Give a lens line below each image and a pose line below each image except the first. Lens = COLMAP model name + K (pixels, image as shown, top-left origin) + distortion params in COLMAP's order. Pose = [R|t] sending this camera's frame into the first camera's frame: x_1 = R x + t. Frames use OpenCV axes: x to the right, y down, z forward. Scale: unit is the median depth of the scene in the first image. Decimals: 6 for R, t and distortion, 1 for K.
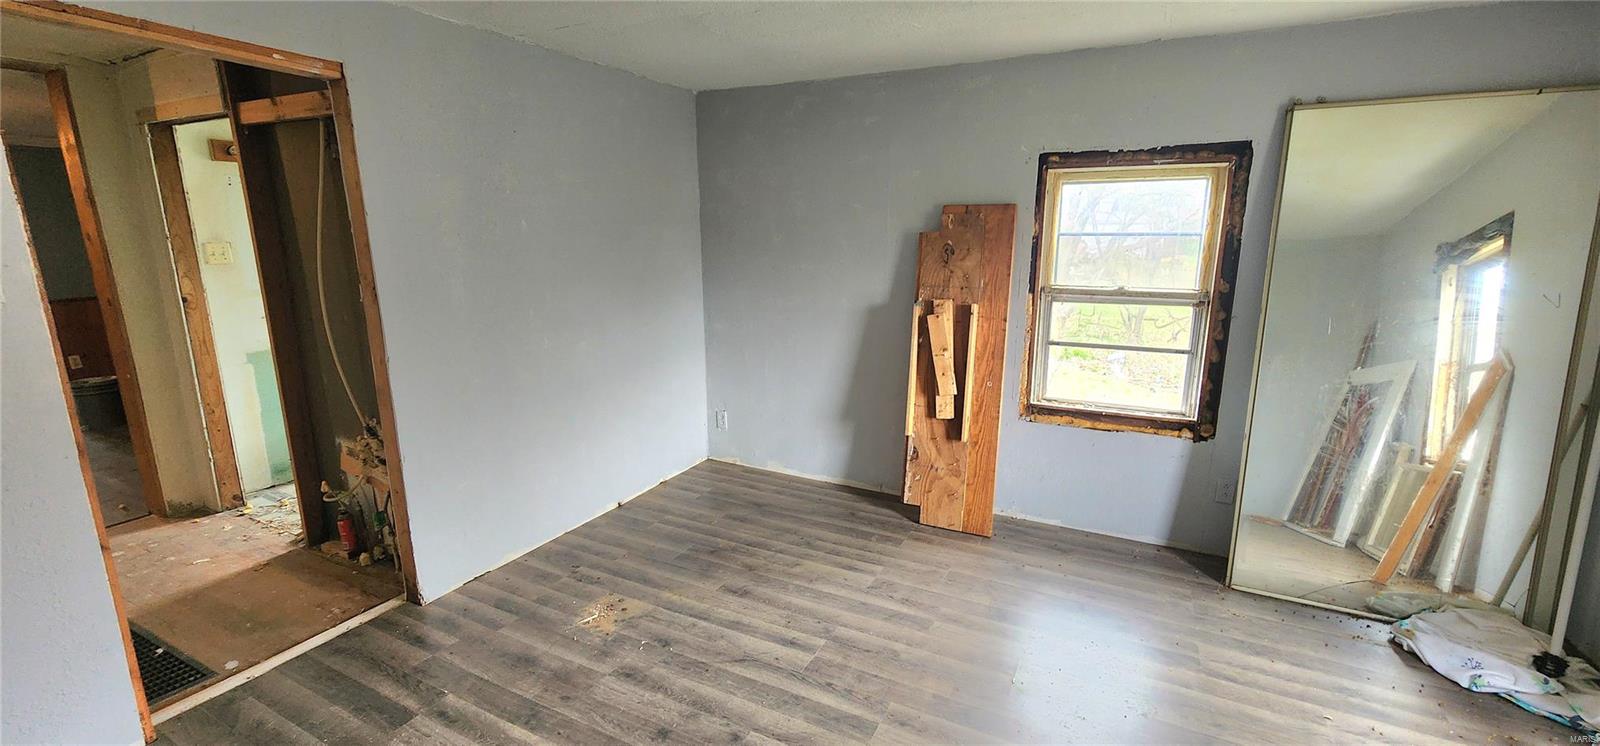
lens RADIAL K [[656.1, 0, 803.3], [0, 656.1, 372.5], [0, 0, 1]] dist [-0.002232, -0.000242]
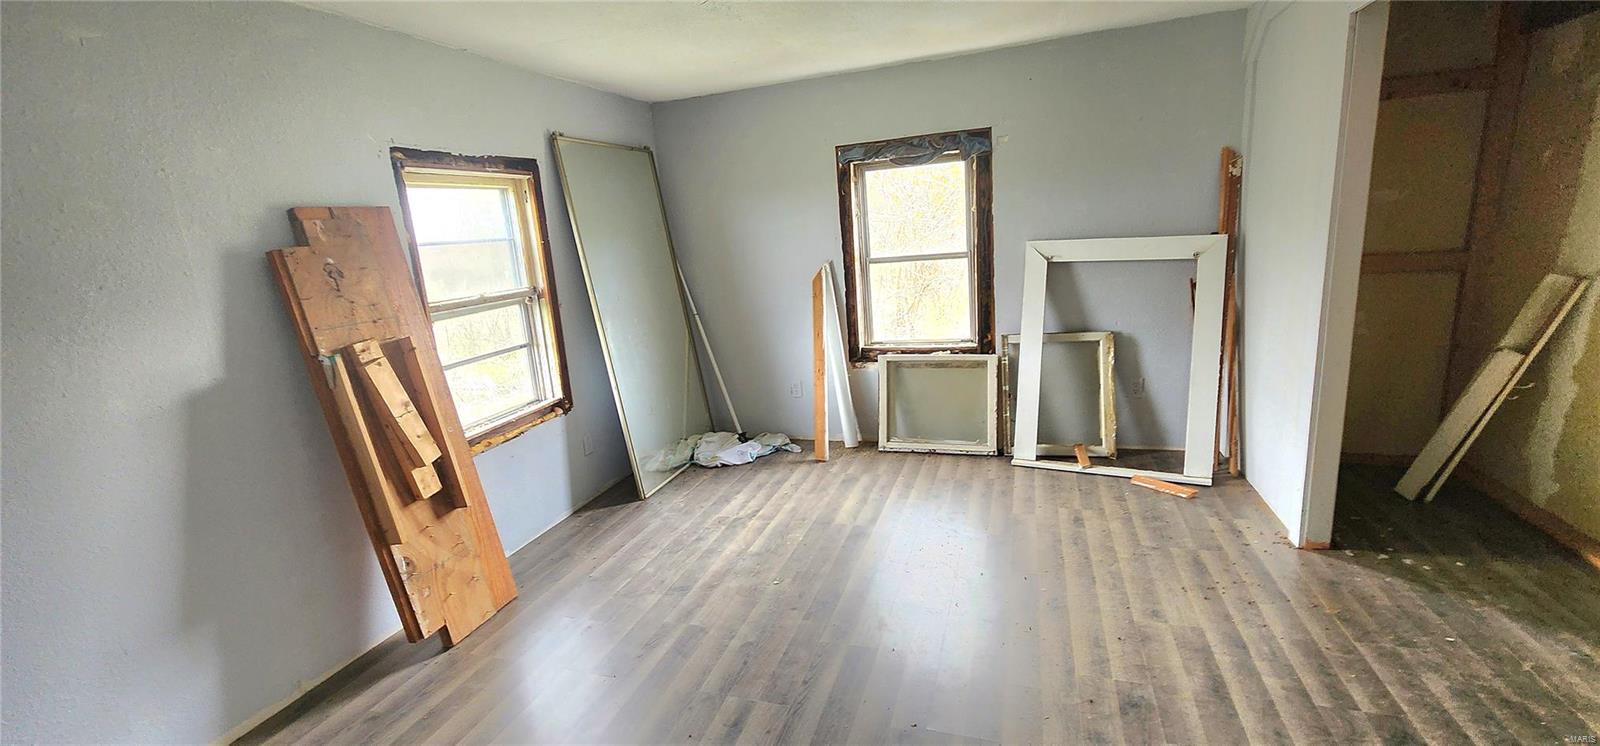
lens RADIAL K [[656.1, 0, 800.2], [0, 656.1, 367.0], [0, 0, 1]] dist [-0.002232, -0.000242]
pose [[-0.148902, -0.199103, 0.968600, -0.551931], [0.278258, 0.931503, 0.234253, -0.124845], [-0.948894, 0.304401, -0.083301, 0.655723]]
